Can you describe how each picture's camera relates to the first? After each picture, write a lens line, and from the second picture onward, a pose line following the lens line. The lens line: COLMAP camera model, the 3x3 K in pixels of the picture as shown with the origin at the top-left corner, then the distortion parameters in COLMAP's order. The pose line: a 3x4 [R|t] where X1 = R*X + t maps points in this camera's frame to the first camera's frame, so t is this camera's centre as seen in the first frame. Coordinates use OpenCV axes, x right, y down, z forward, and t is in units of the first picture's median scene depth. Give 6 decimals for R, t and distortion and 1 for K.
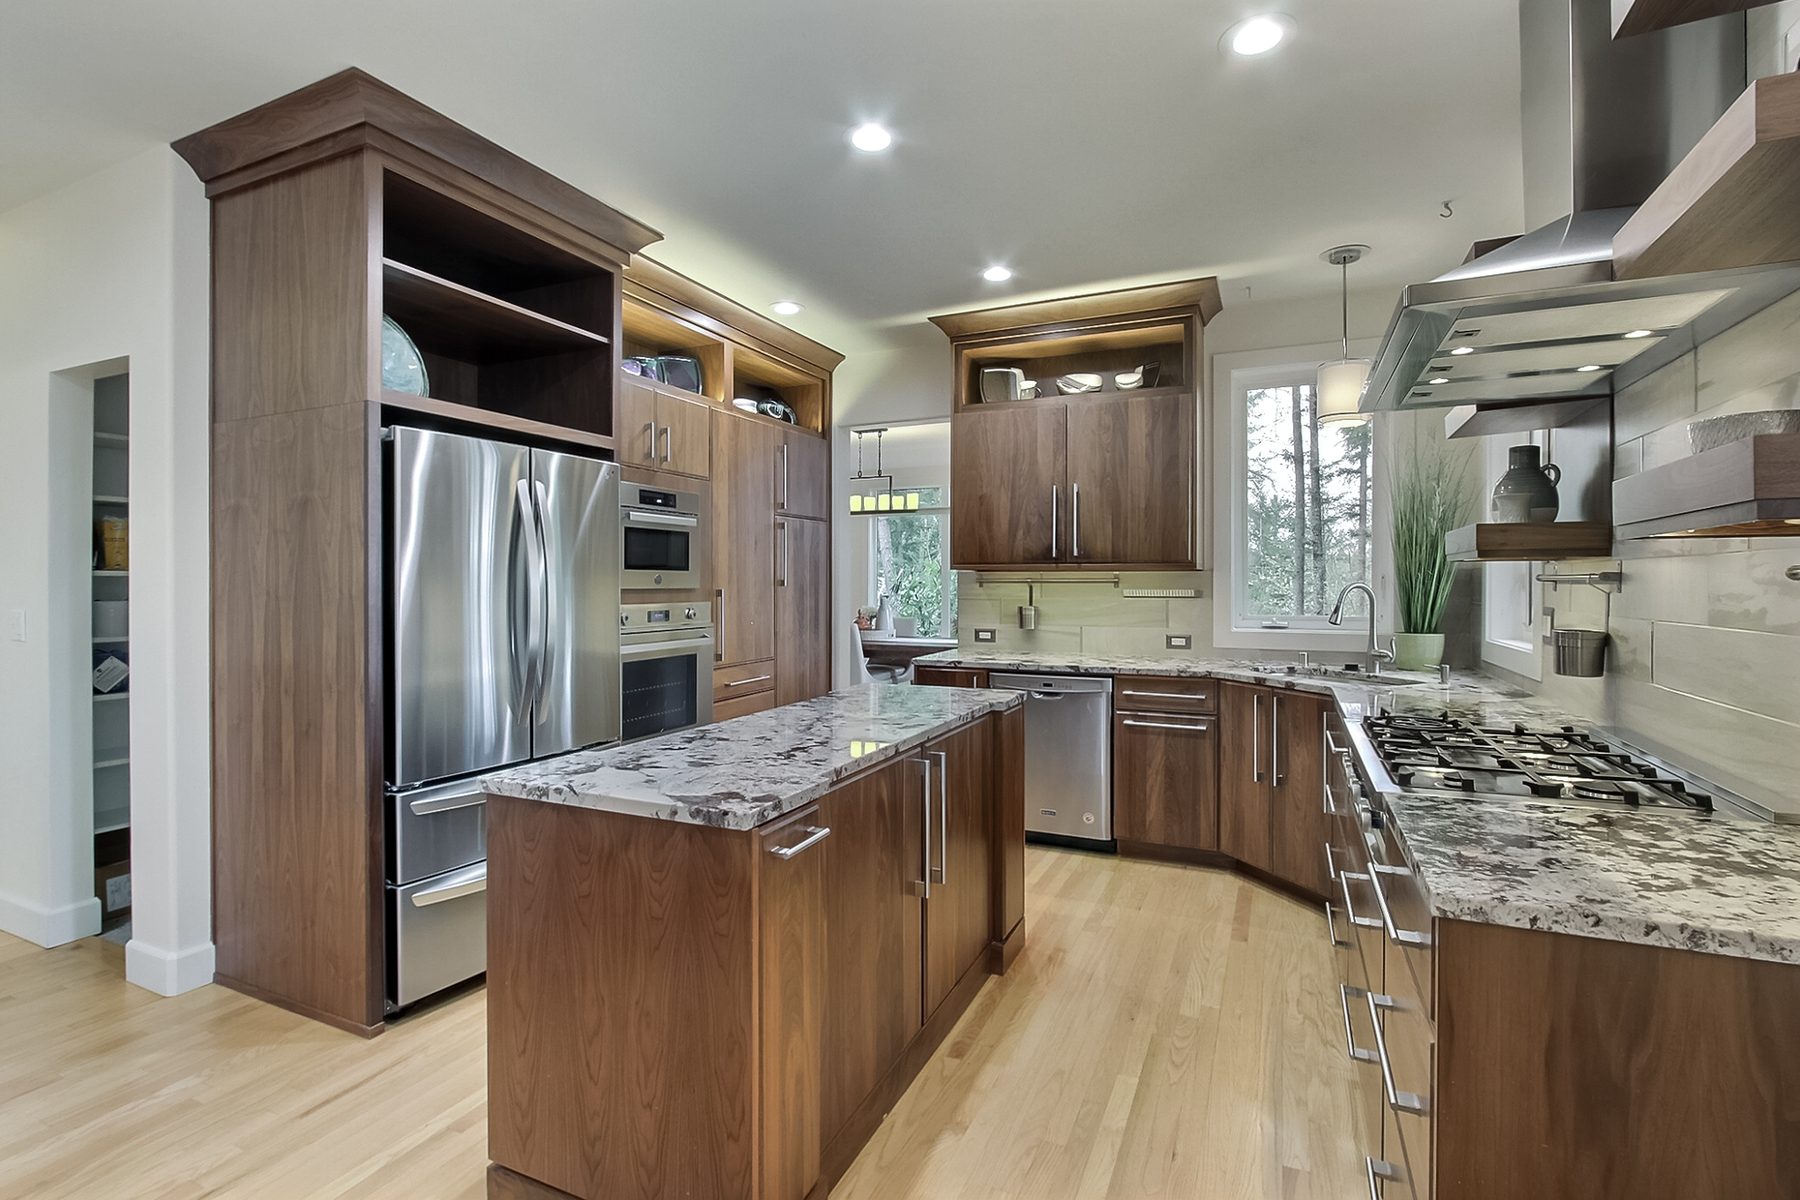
lens RADIAL K [[799.8, 0, 925.1], [0, 799.8, 581.8], [0, 0, 1]] dist [-0.001802, -0.000085]
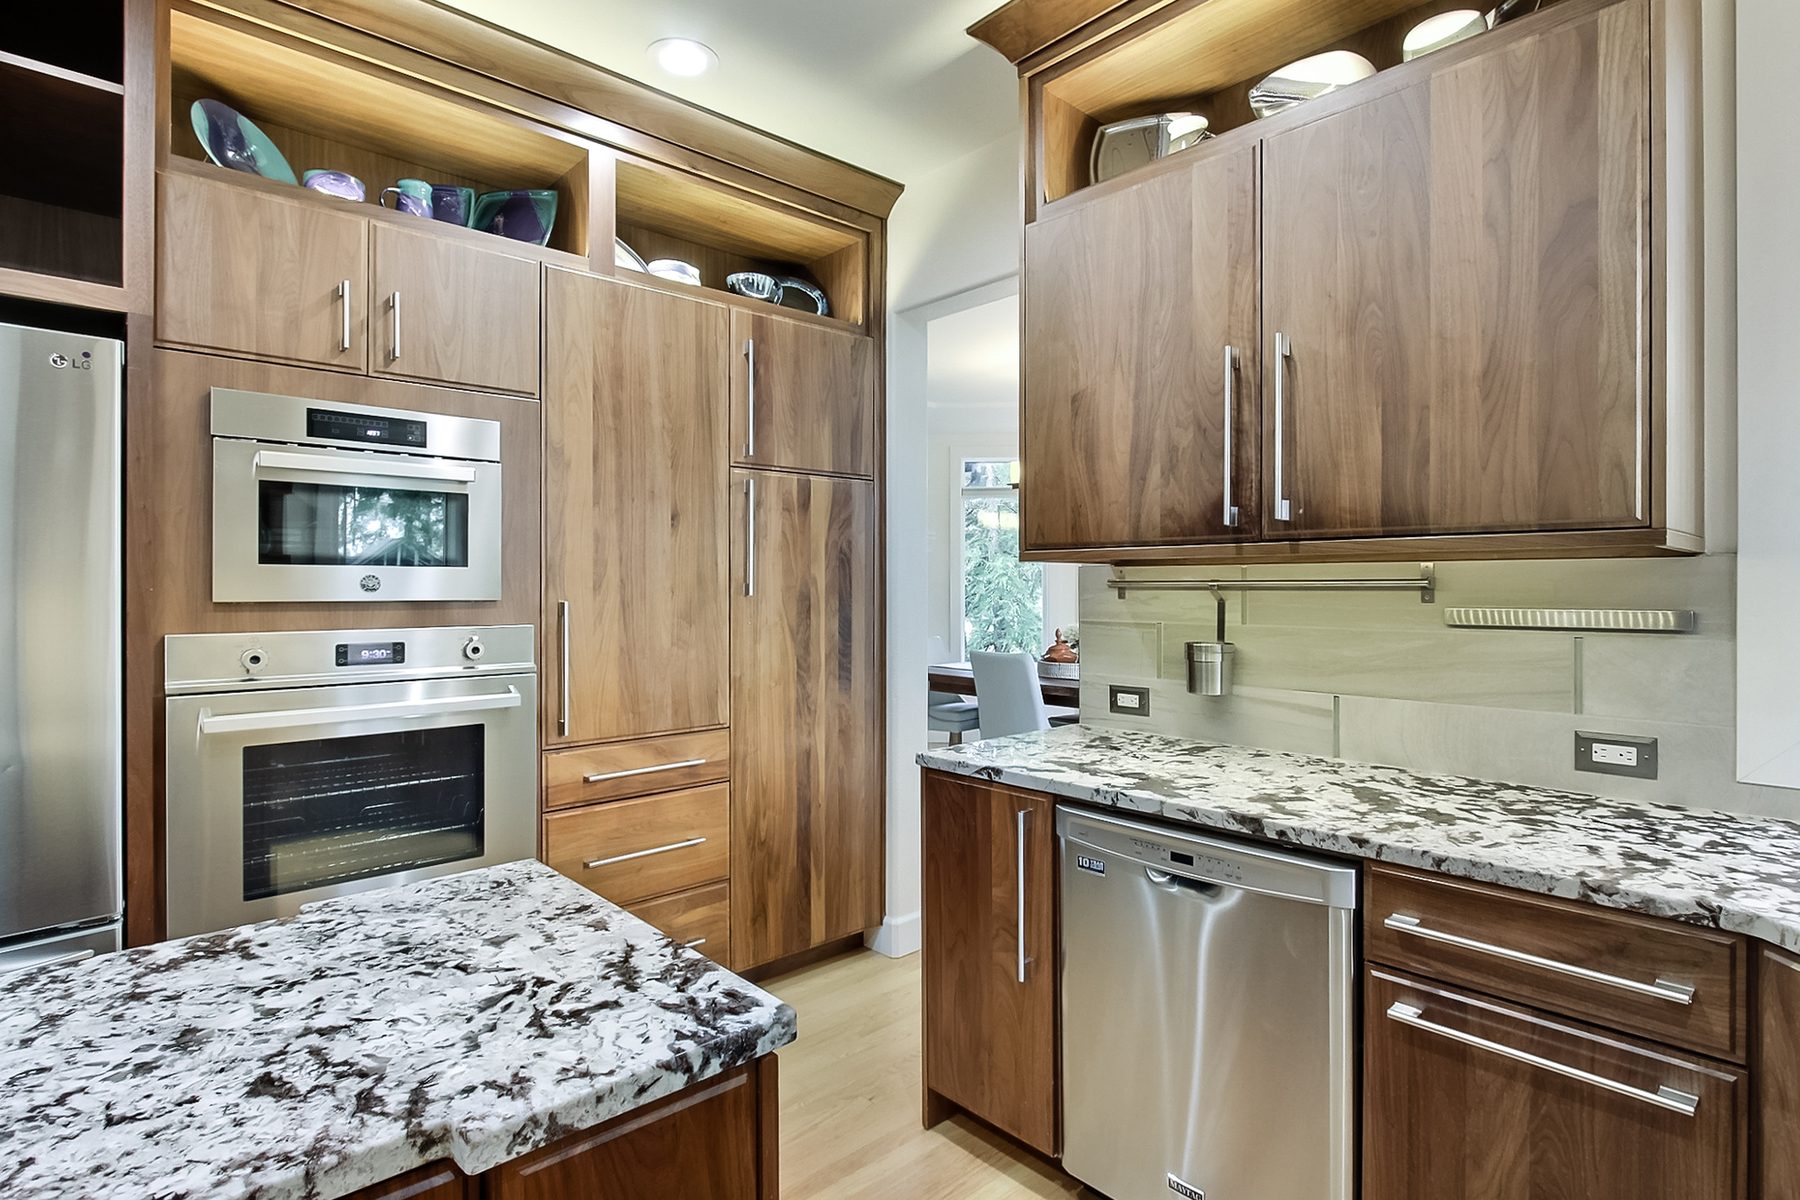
lens RADIAL K [[910.2, 0, 908.9], [0, 910.2, 585.5], [0, 0, 1]] dist [-0.001631, -0.000064]
pose [[0.918491, -0.000816, -0.395441, 0.191705], [0.000359, 0.999999, -0.001231, -0.000597], [0.395442, 0.000989, 0.918490, 0.511411]]
